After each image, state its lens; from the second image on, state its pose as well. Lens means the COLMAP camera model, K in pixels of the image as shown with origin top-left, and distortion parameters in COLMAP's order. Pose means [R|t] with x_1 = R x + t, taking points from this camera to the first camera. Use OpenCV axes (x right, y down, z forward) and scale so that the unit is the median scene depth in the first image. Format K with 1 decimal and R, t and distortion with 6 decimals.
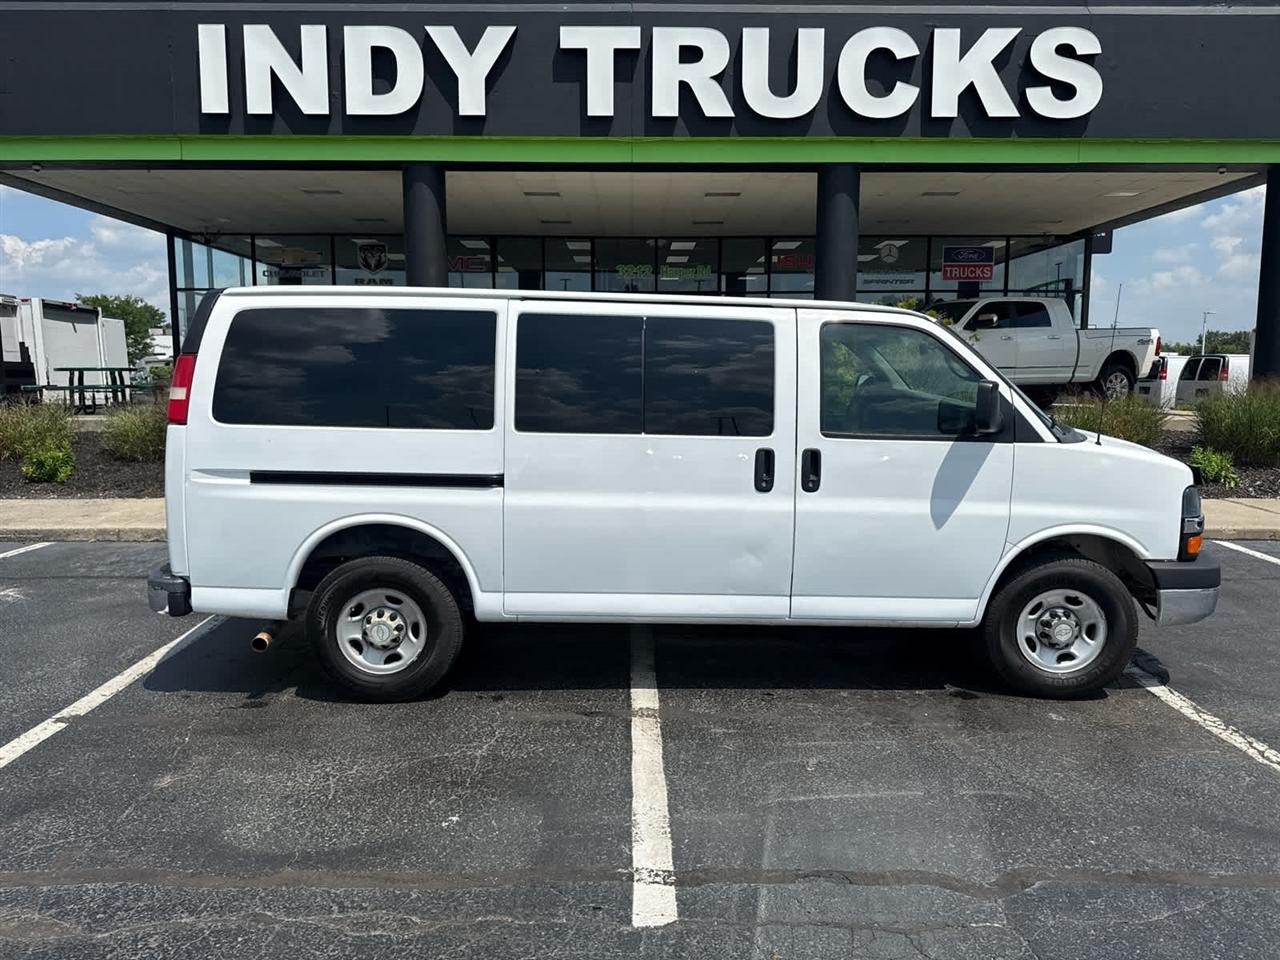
lens RADIAL K [[911.9, 0, 637.8], [0, 911.9, 478.2], [0, 0, 1]] dist [-0.000324, -0.001304]
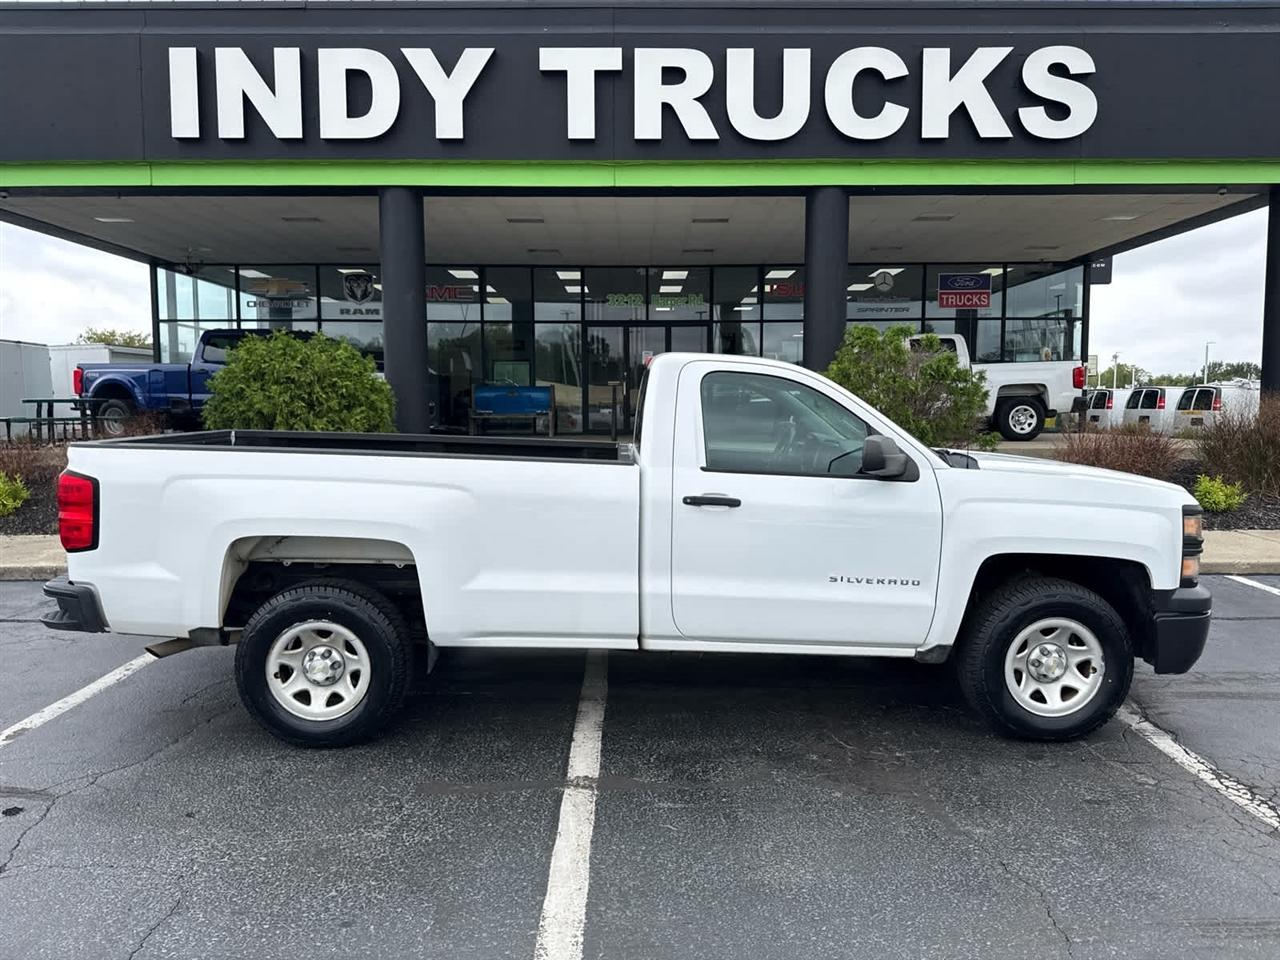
lens RADIAL K [[908.6, 0, 640.0], [0, 908.6, 480.0], [0, 0, 1]] dist [0.003048, -0.004902]
pose [[0.999988, -0.003779, -0.003140, 0.023601], [0.003670, 0.999417, -0.033957, 0.000005], [0.003267, 0.033945, 0.999418, 0.043496]]
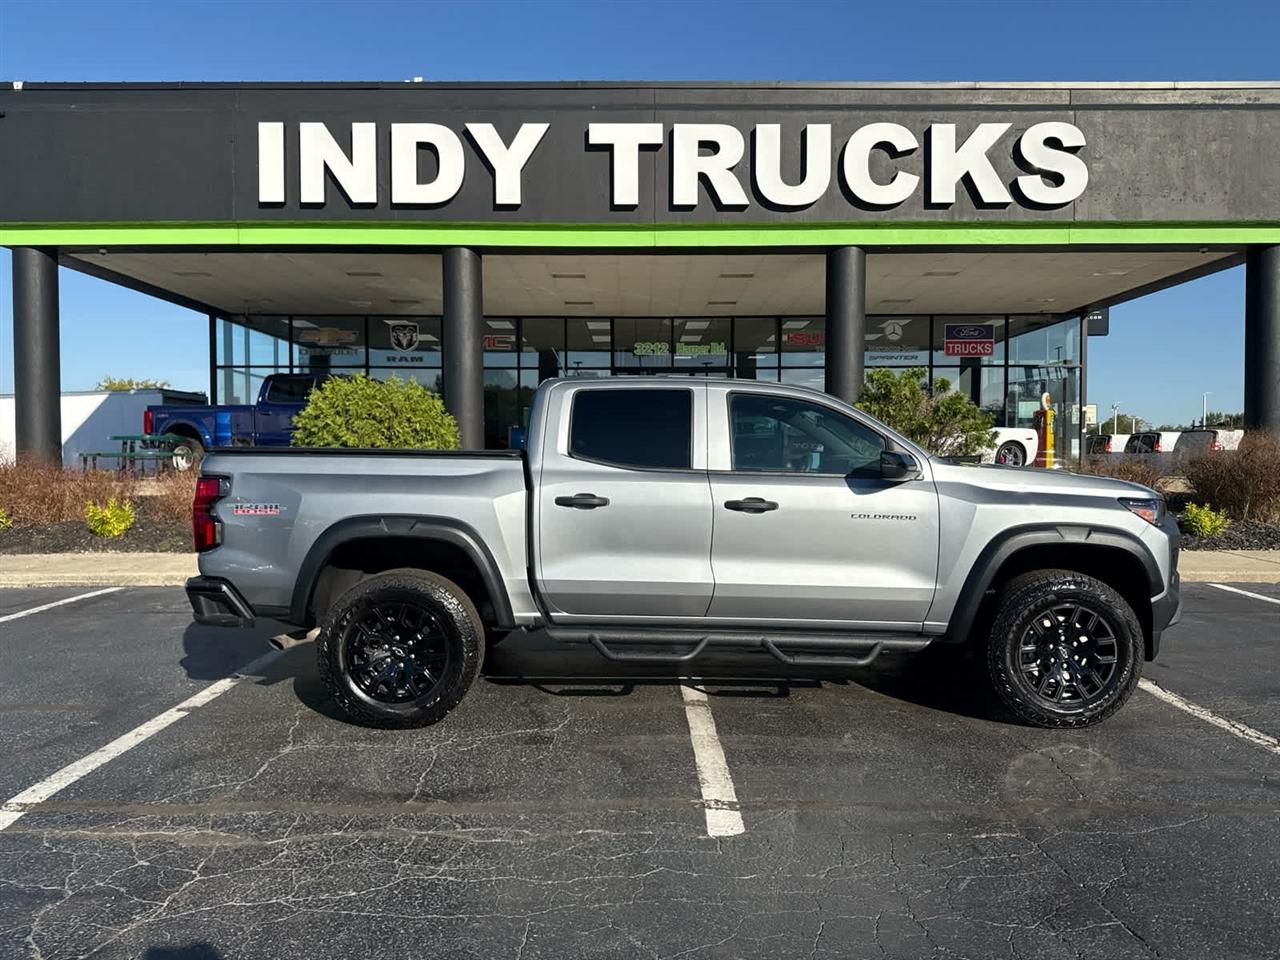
lens RADIAL K [[907.3, 0, 642.9], [0, 907.3, 487.2], [0, 0, 1]] dist [0.016288, -0.019266]
pose [[0.999993, -0.002817, -0.002625, -0.019198], [0.002593, 0.996650, -0.081747, 0.028608], [0.002847, 0.081739, 0.996650, -0.051270]]
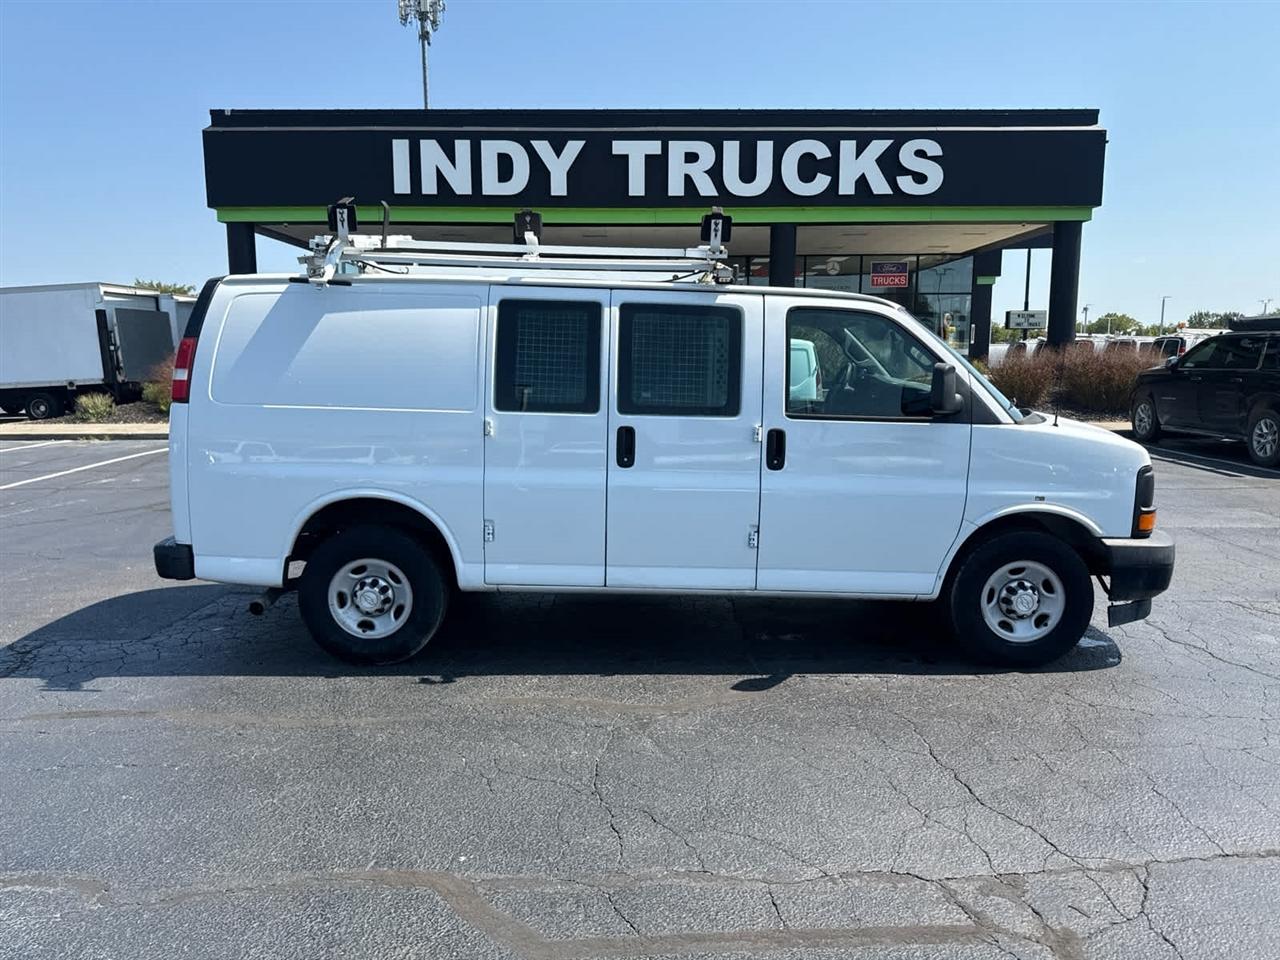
lens RADIAL K [[1033.9, 0, 658.7], [0, 1033.9, 530.6], [0, 0, 1]] dist [0.082667, -0.153228]
pose [[0.999995, -0.002819, 0.001606, -0.006214], [0.002774, 0.999618, 0.027482, 0.156068], [-0.001683, -0.027478, 0.999621, -0.897086]]
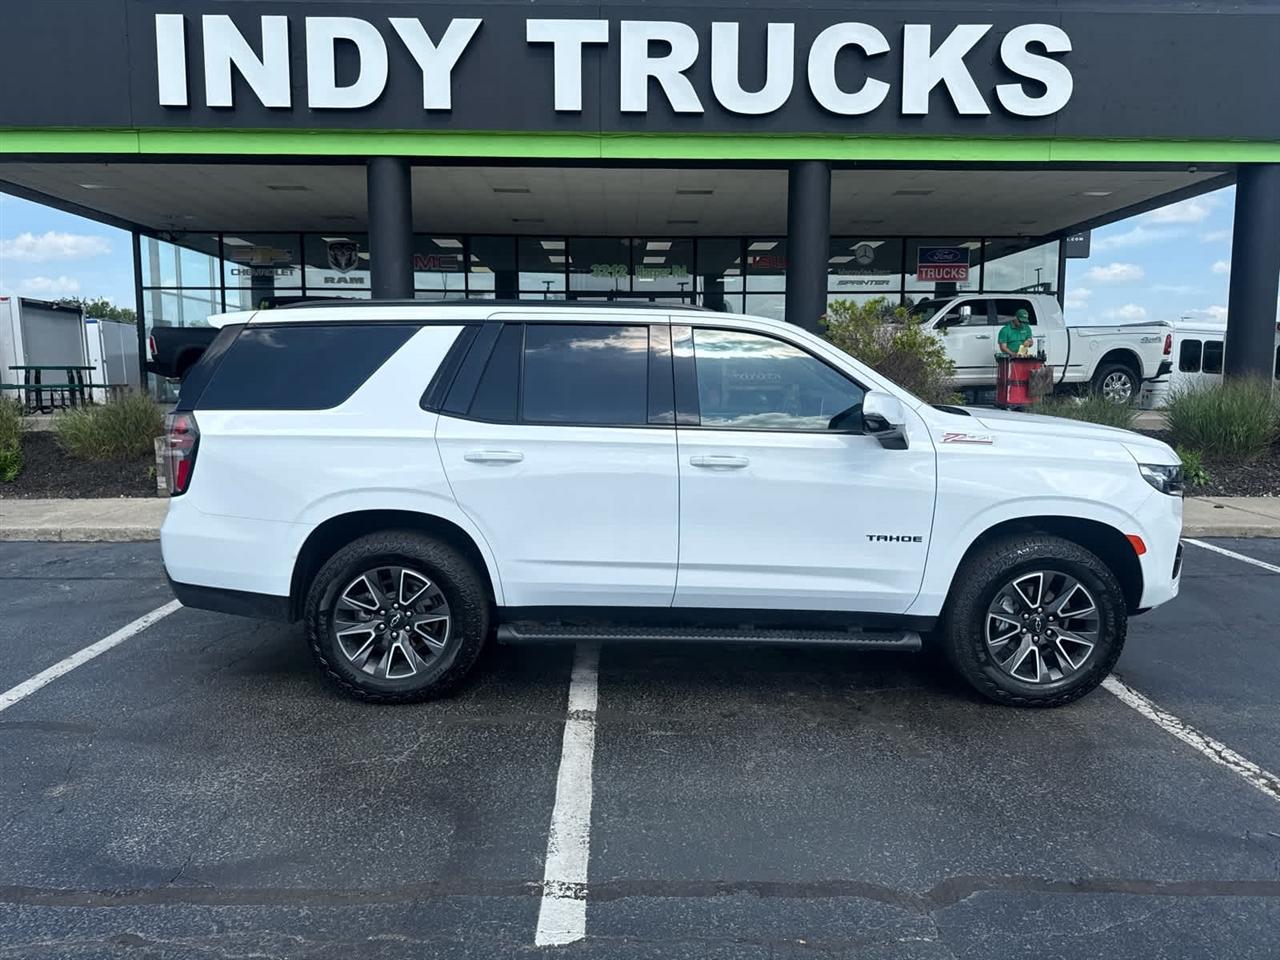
lens RADIAL K [[910.8, 0, 640.0], [0, 910.8, 480.0], [0, 0, 1]] dist [-0.000891, -0.001042]
pose [[0.999832, -0.001202, 0.018273, 0.018436], [0.001256, 0.999995, -0.002914, 0.005047], [-0.018270, 0.002937, 0.999829, 0.016234]]
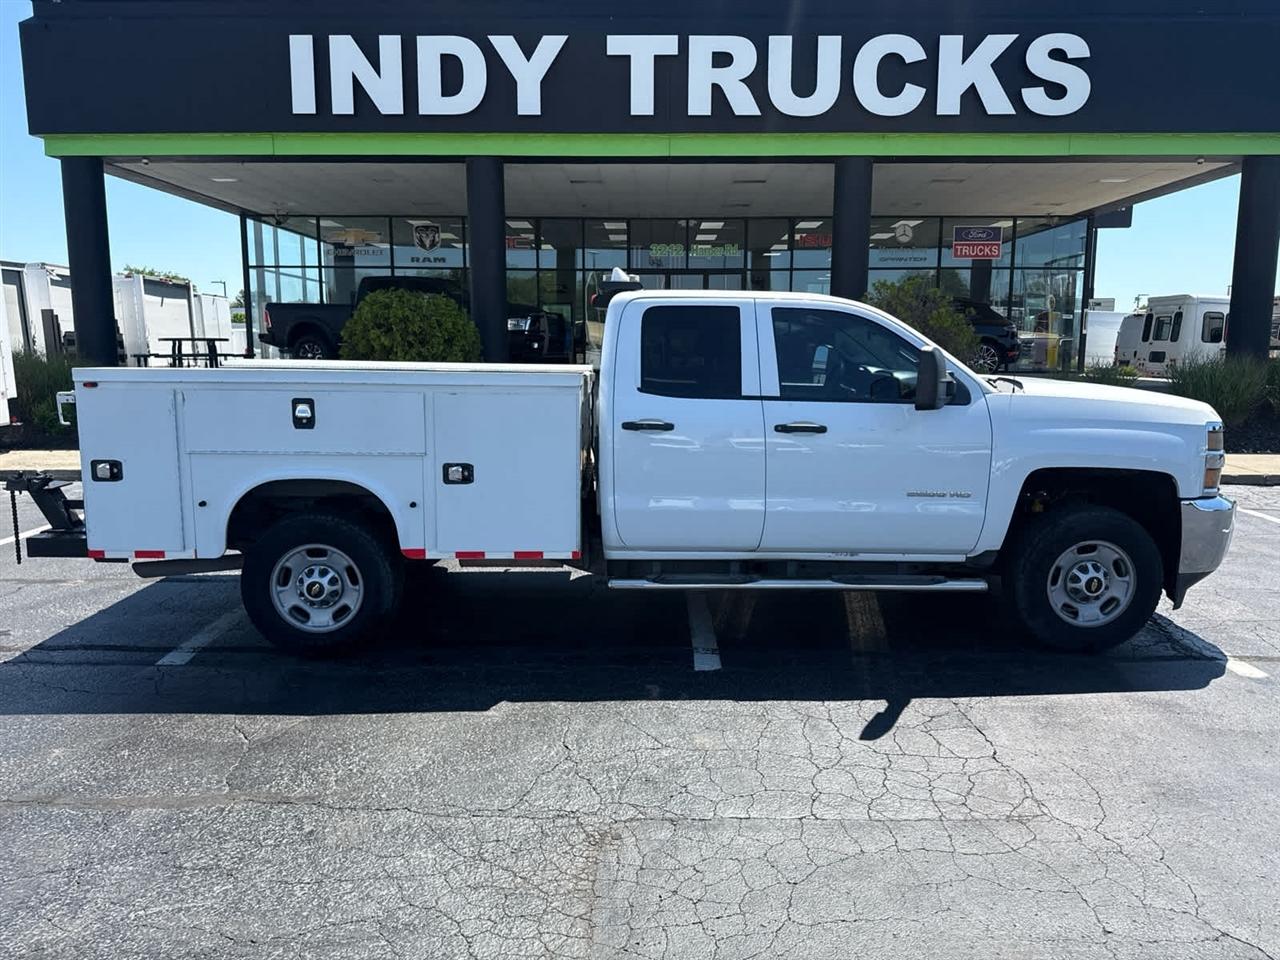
lens RADIAL K [[910.6, 0, 643.8], [0, 910.6, 479.0], [0, 0, 1]] dist [0.001205, -0.000737]
pose [[0.999802, 0.004512, -0.019360, -0.014919], [-0.003924, 0.999534, 0.030262, 0.019969], [0.019488, -0.030180, 0.999354, -0.143527]]
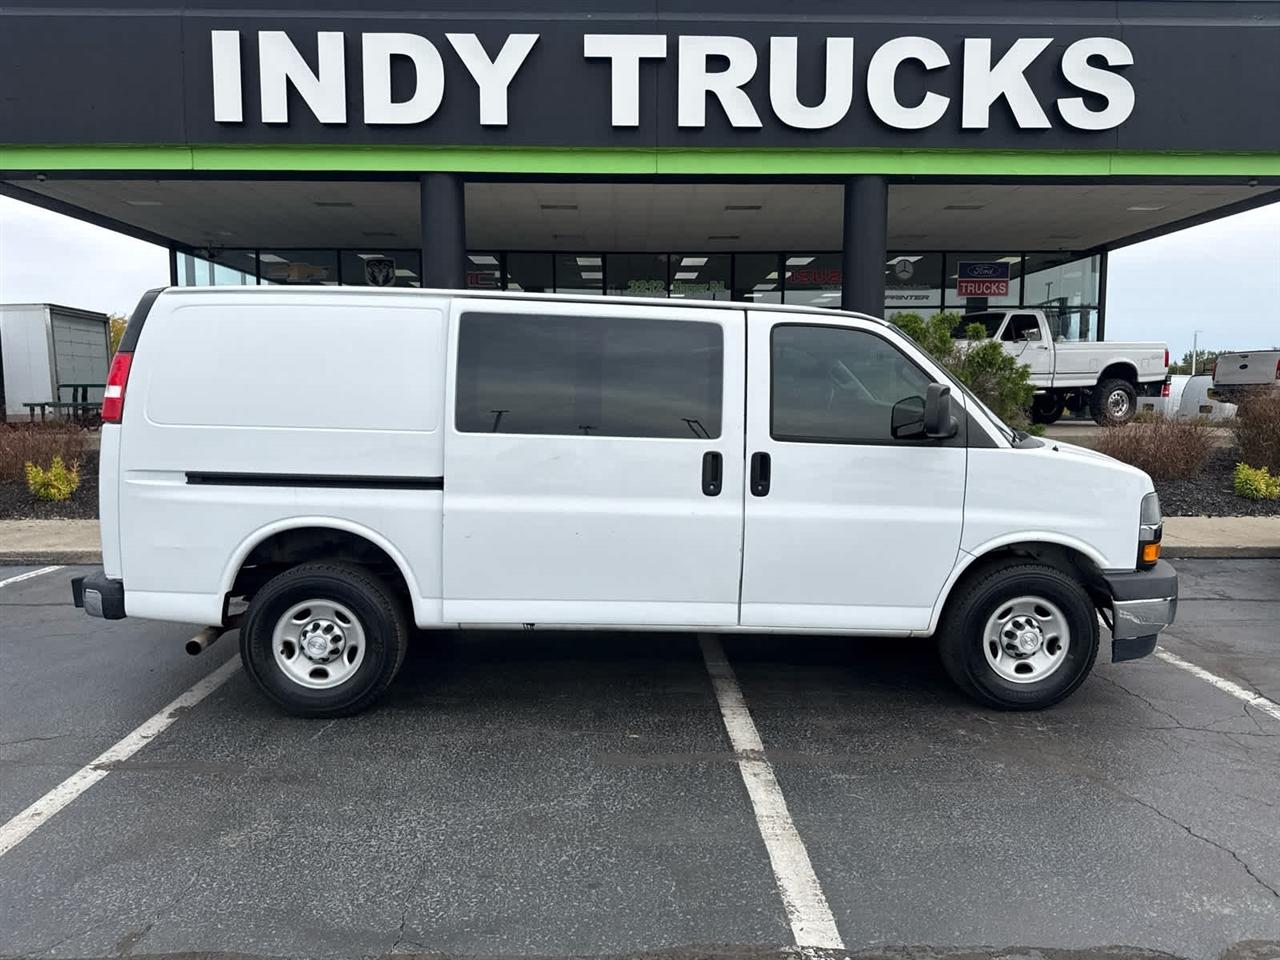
lens RADIAL K [[910.8, 0, 640.0], [0, 910.8, 480.0], [0, 0, 1]] dist [-0.000891, -0.001042]
pose [[0.999902, -0.002355, 0.013782, -0.039650], [0.002619, 0.999812, -0.019206, 0.000841], [-0.013734, 0.019241, 0.999721, 0.032474]]
